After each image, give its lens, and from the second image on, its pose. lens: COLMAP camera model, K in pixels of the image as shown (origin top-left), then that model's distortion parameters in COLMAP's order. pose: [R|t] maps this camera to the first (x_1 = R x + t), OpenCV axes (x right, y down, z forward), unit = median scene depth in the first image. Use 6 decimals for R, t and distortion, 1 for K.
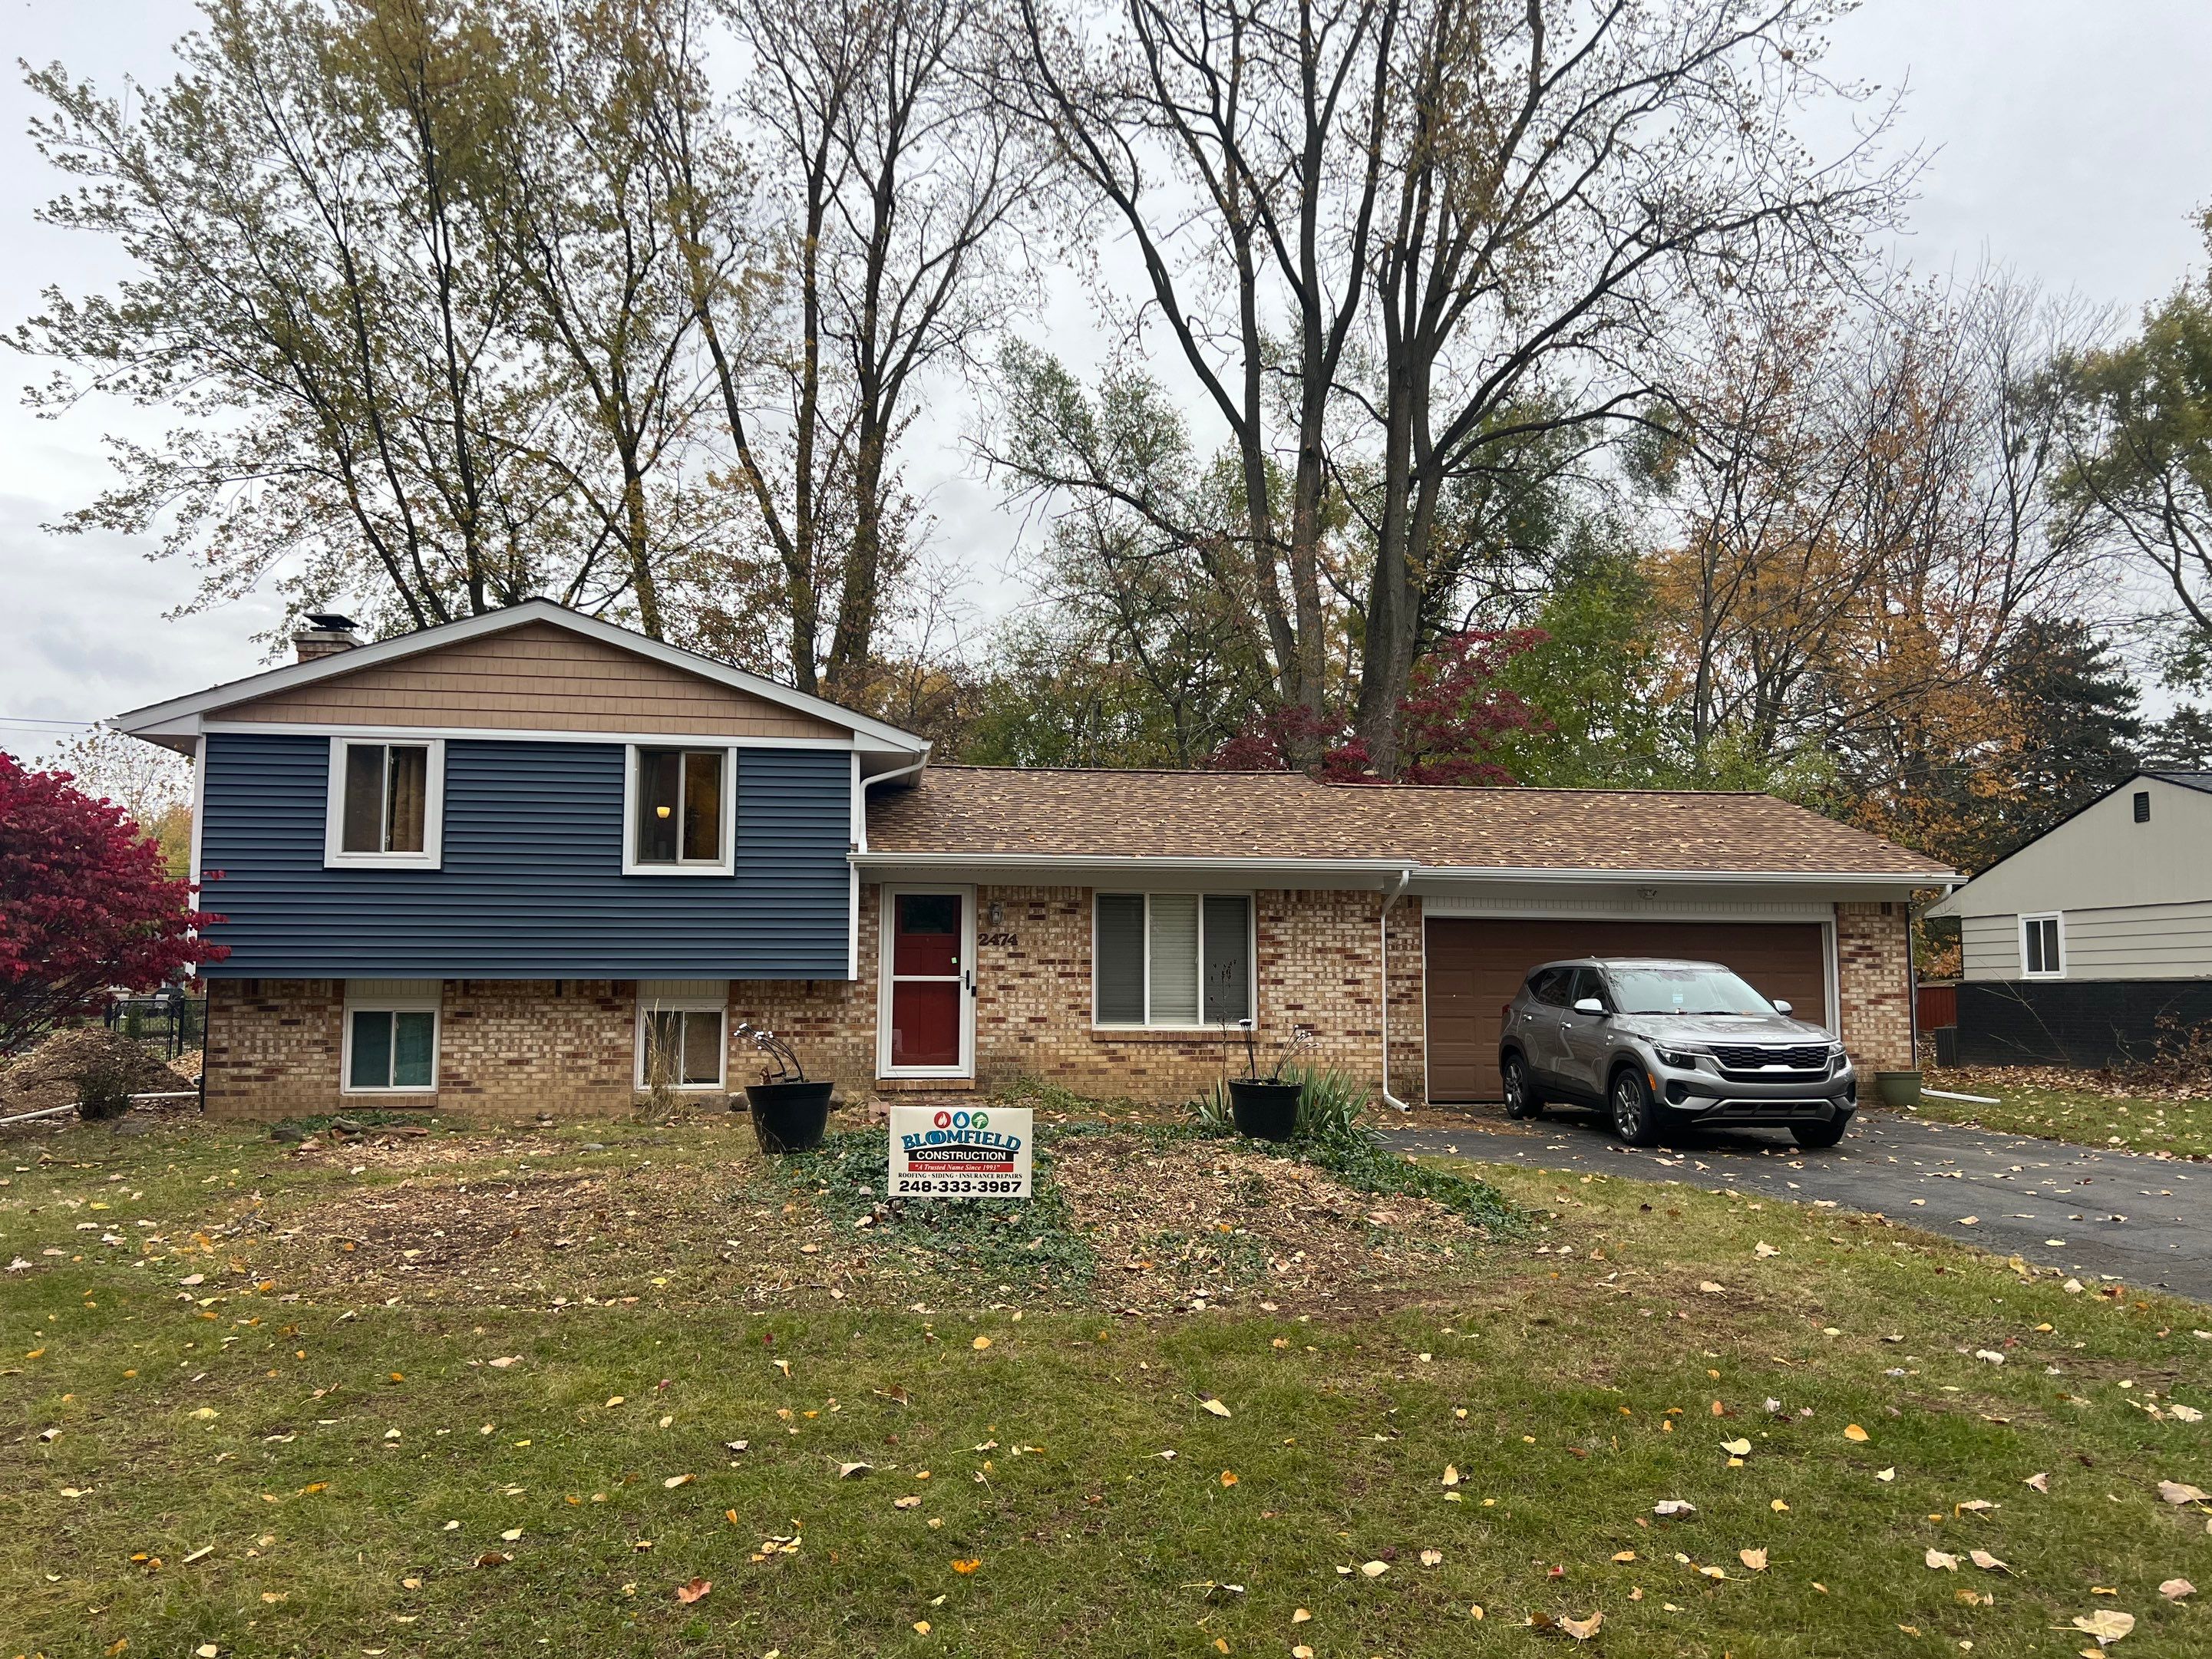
lens RADIAL K [[1689.7, 0, 1106.0], [0, 1689.7, 829.5], [0, 0, 1]] dist [0.042326, -0.005255]
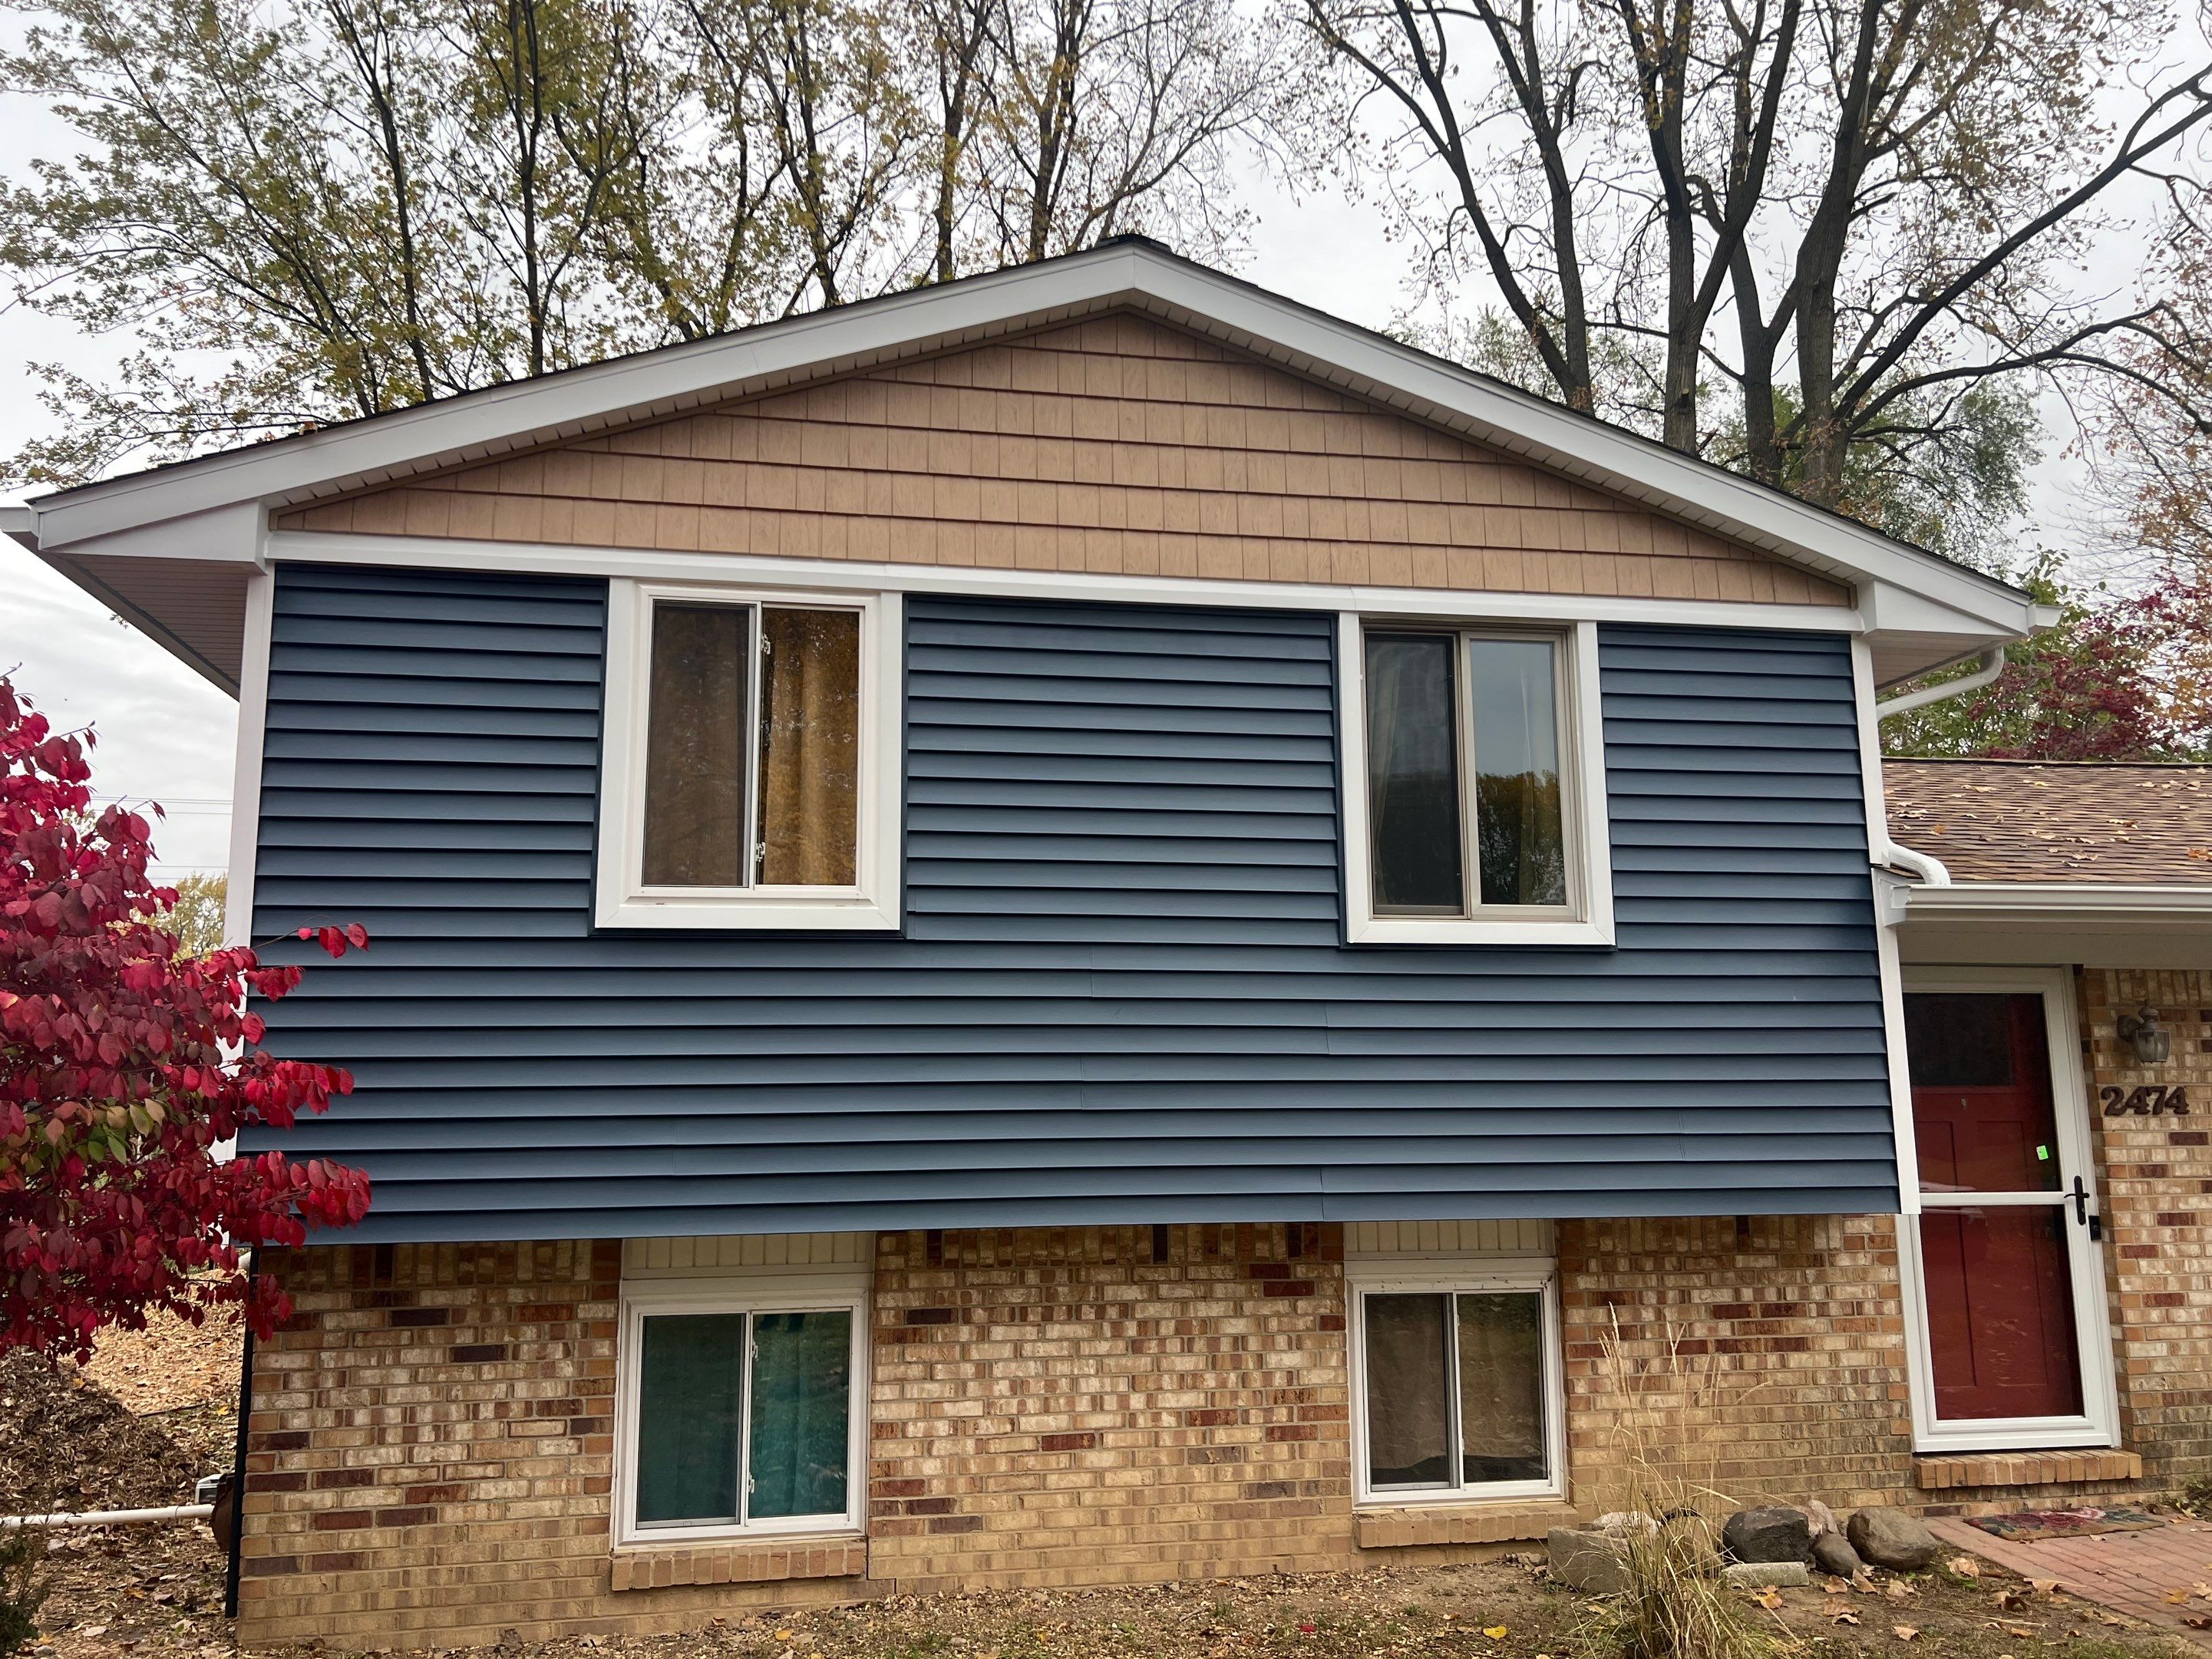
lens RADIAL K [[1682.3, 0, 1106.0], [0, 1682.3, 829.5], [0, 0, 1]] dist [0.095680, -0.086055]
pose [[0.999480, -0.007176, 0.031440, -0.346791], [0.009316, 0.997610, -0.068470, 0.026269], [-0.030874, 0.068727, 0.997158, 0.607799]]
